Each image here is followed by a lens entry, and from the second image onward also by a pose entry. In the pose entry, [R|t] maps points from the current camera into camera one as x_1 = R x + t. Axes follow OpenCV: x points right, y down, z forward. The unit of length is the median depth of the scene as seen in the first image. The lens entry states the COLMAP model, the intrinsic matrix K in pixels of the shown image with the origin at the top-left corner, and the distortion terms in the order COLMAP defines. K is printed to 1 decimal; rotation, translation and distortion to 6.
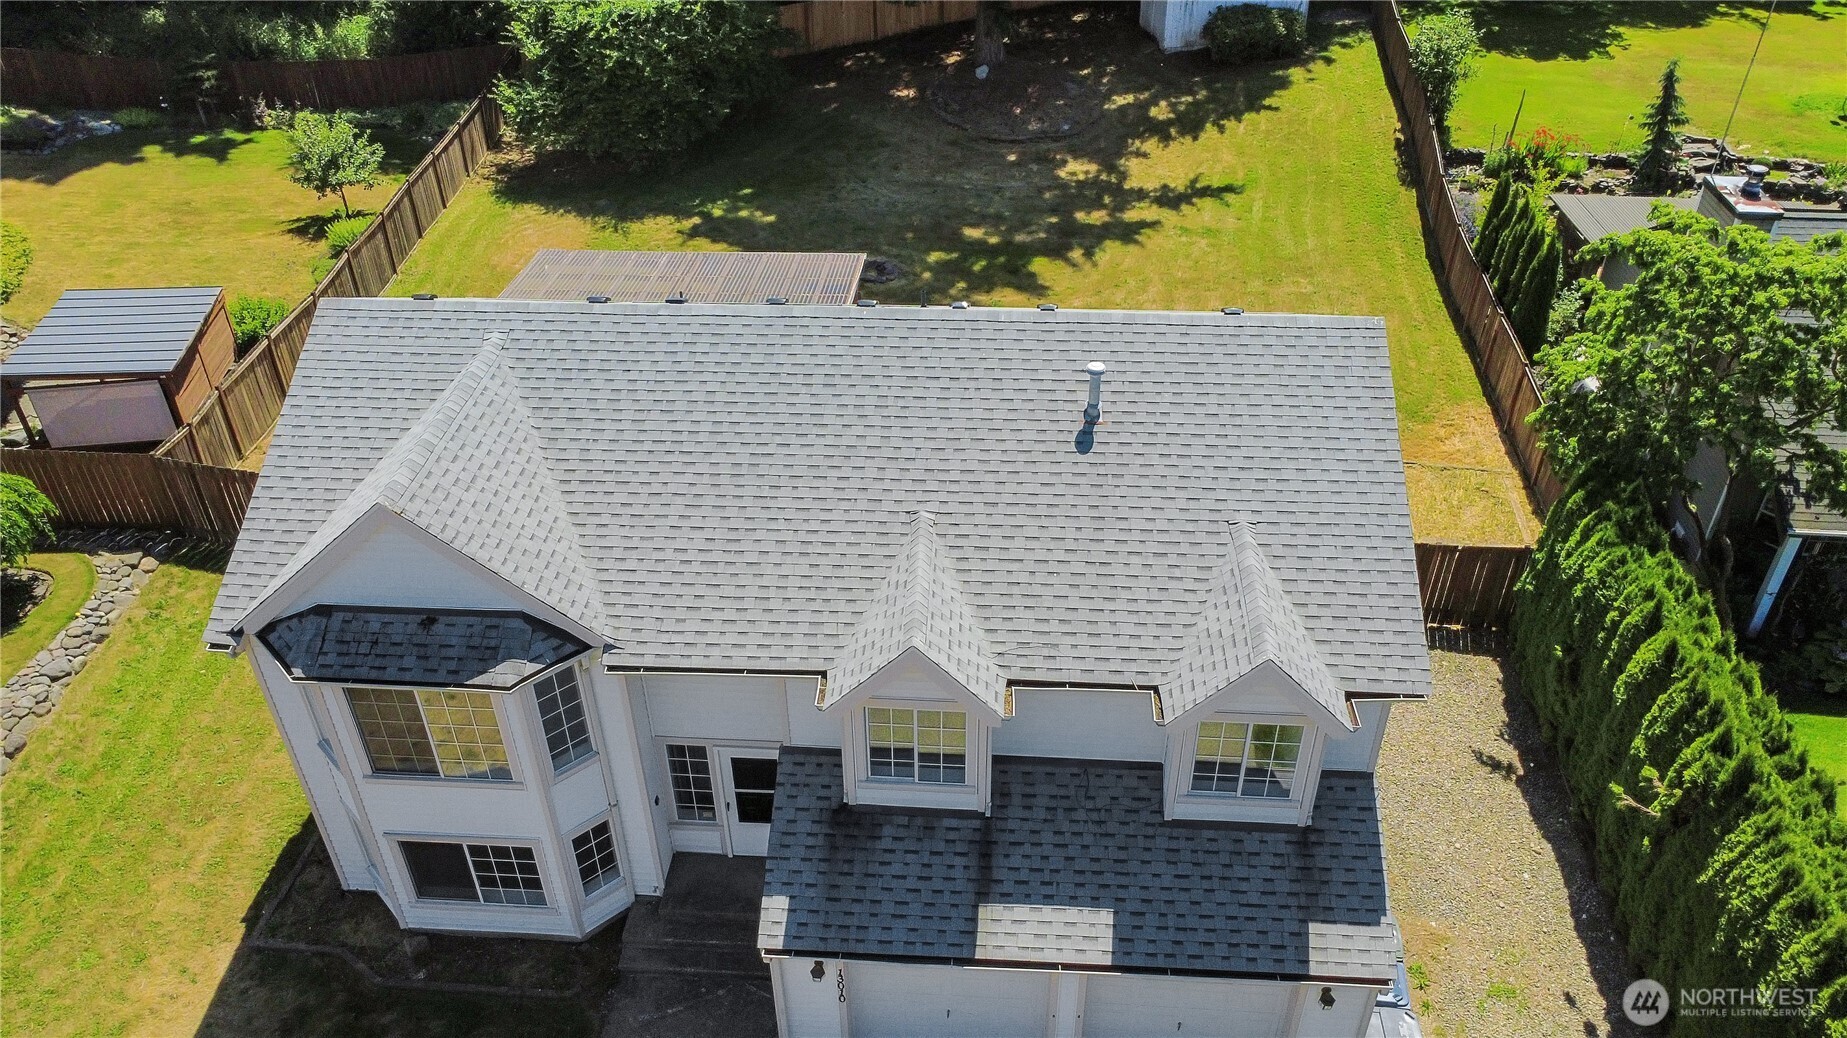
lens RADIAL K [[1330.4, 0, 926.5], [0, 1330.4, 517.3], [0, 0, 1]] dist [0.009156, -0.001259]
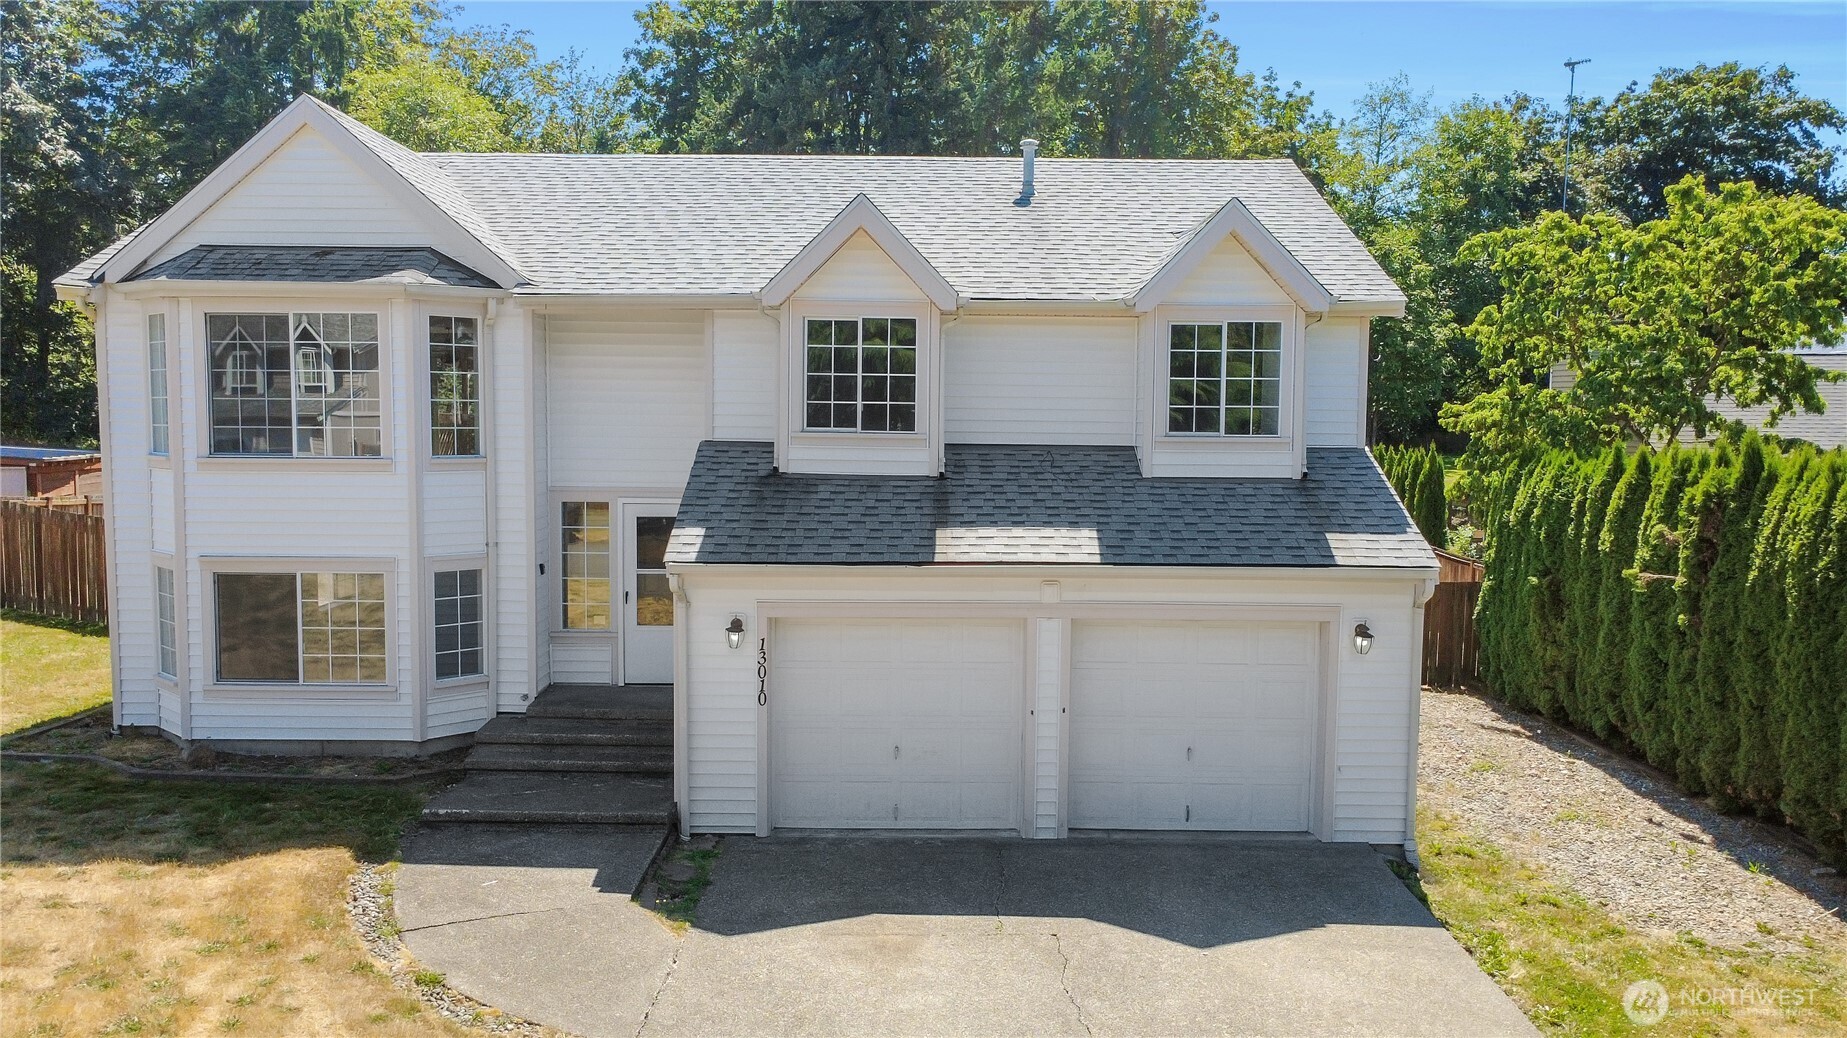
lens RADIAL K [[1330.4, 0, 922.7], [0, 1330.4, 521.4], [0, 0, 1]] dist [0.009156, -0.001259]
pose [[0.996854, 0.015661, 0.077697, -0.028760], [0.026717, 0.856521, -0.515420, 0.609941], [-0.074621, 0.515875, 0.853408, 0.244115]]
